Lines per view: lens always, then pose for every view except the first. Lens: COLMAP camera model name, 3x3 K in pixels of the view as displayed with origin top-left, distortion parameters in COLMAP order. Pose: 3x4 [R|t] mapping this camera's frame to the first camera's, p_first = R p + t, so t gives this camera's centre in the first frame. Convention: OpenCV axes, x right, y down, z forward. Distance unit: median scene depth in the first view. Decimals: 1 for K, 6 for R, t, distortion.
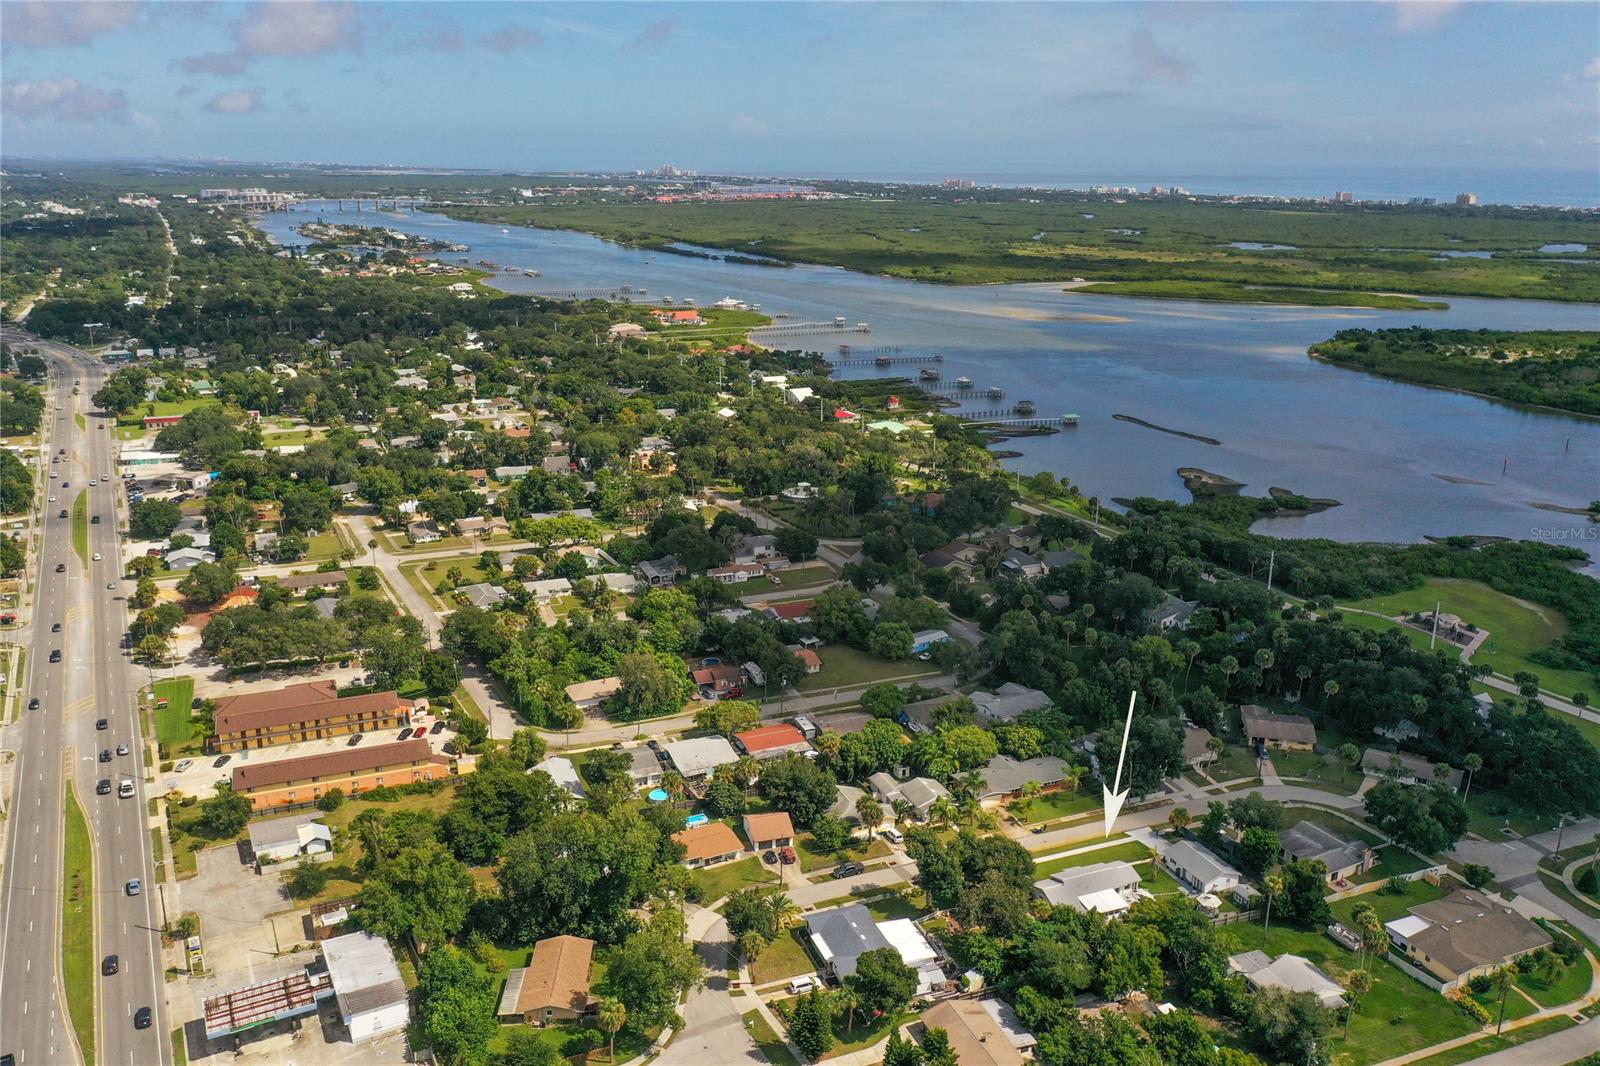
lens RADIAL K [[1281.7, 0, 800.0], [0, 1281.7, 533.0], [0, 0, 1]] dist [0.005119, 0.001579]
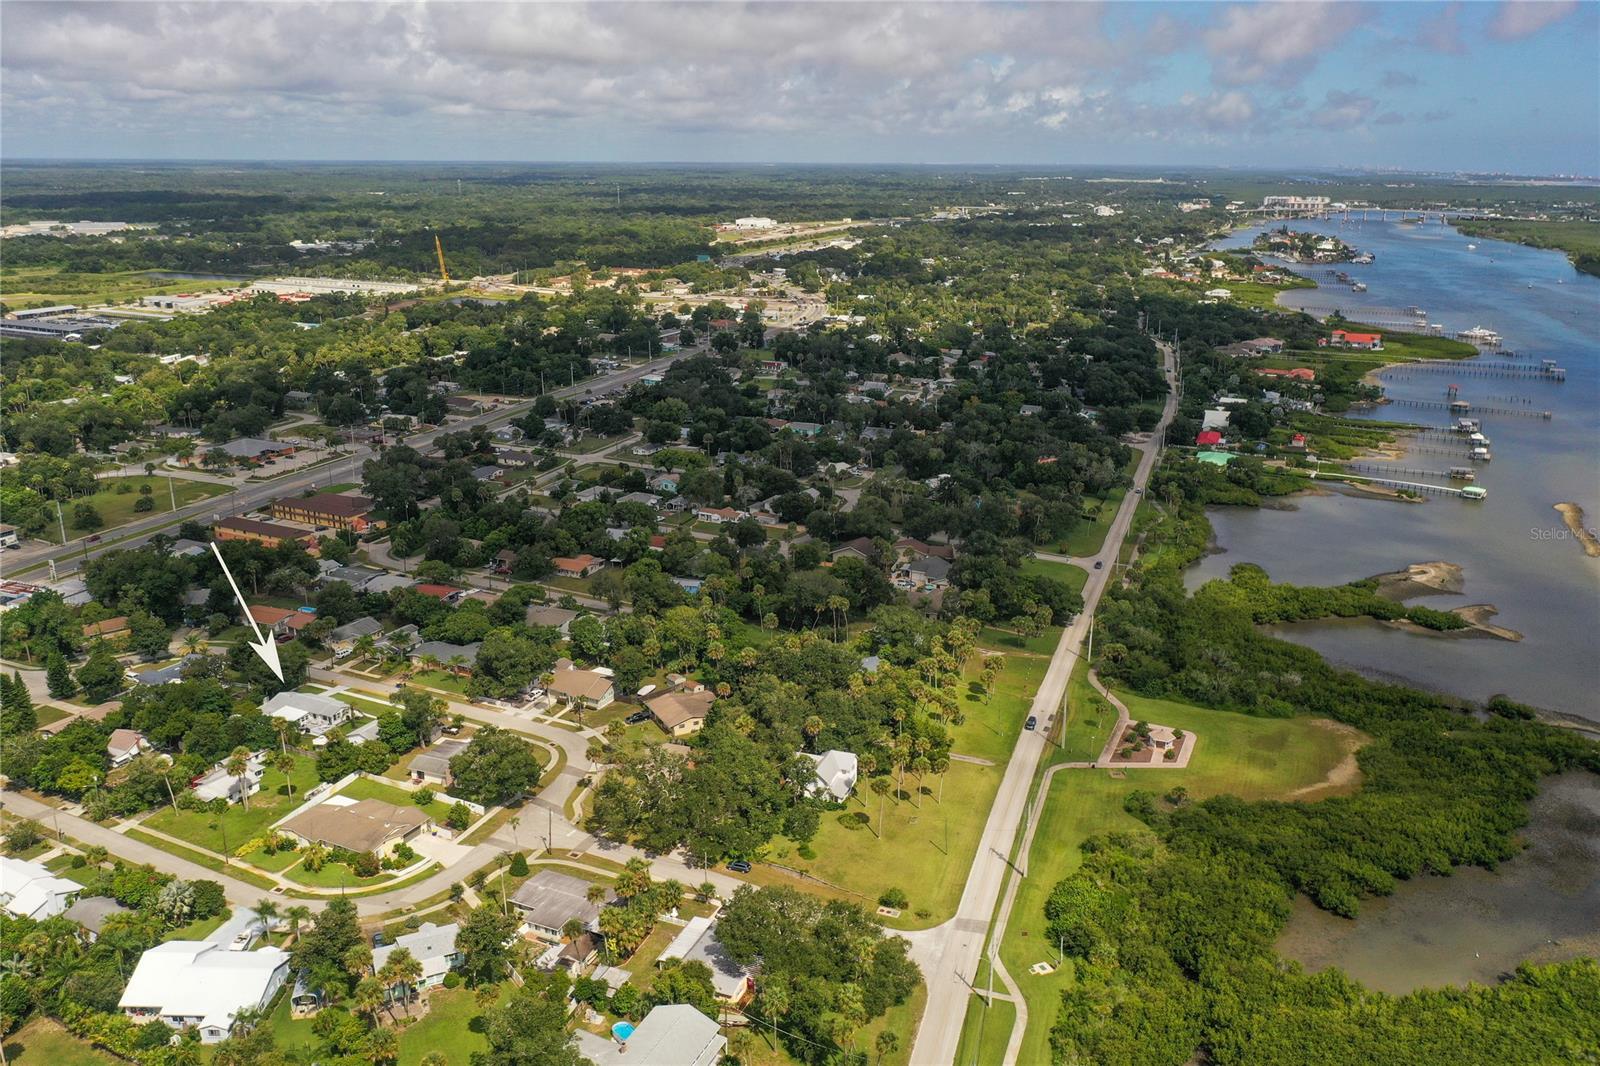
lens RADIAL K [[1271.7, 0, 800.0], [0, 1271.7, 533.0], [0, 0, 1]] dist [0.006615, 0.006603]
pose [[0.649464, 0.213253, -0.729877, 0.521086], [-0.217126, 0.971914, 0.090767, -0.045899], [0.728734, 0.099526, 0.677526, 0.161367]]
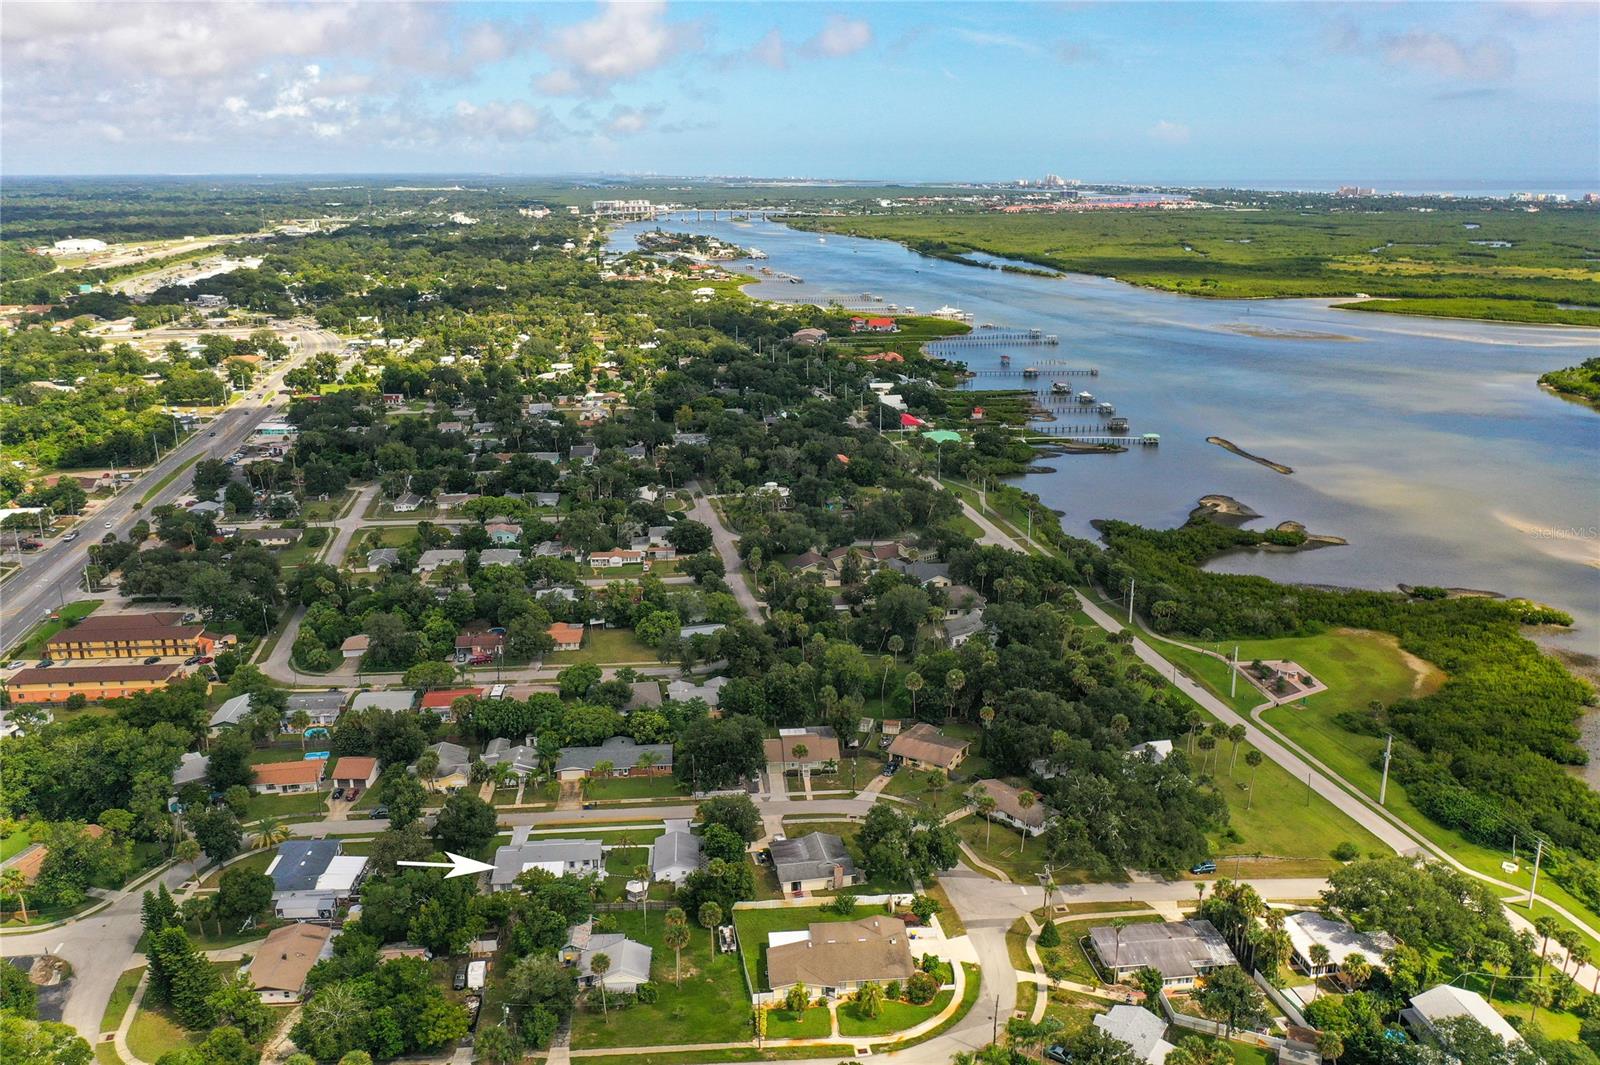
lens RADIAL K [[1281.7, 0, 800.0], [0, 1281.7, 532.5], [0, 0, 1]] dist [0.005119, 0.001579]
pose [[0.951343, 0.073632, -0.299207, 0.252441], [-0.075929, 0.997105, 0.003958, -0.003722], [0.298633, 0.018953, 0.954180, 0.017455]]
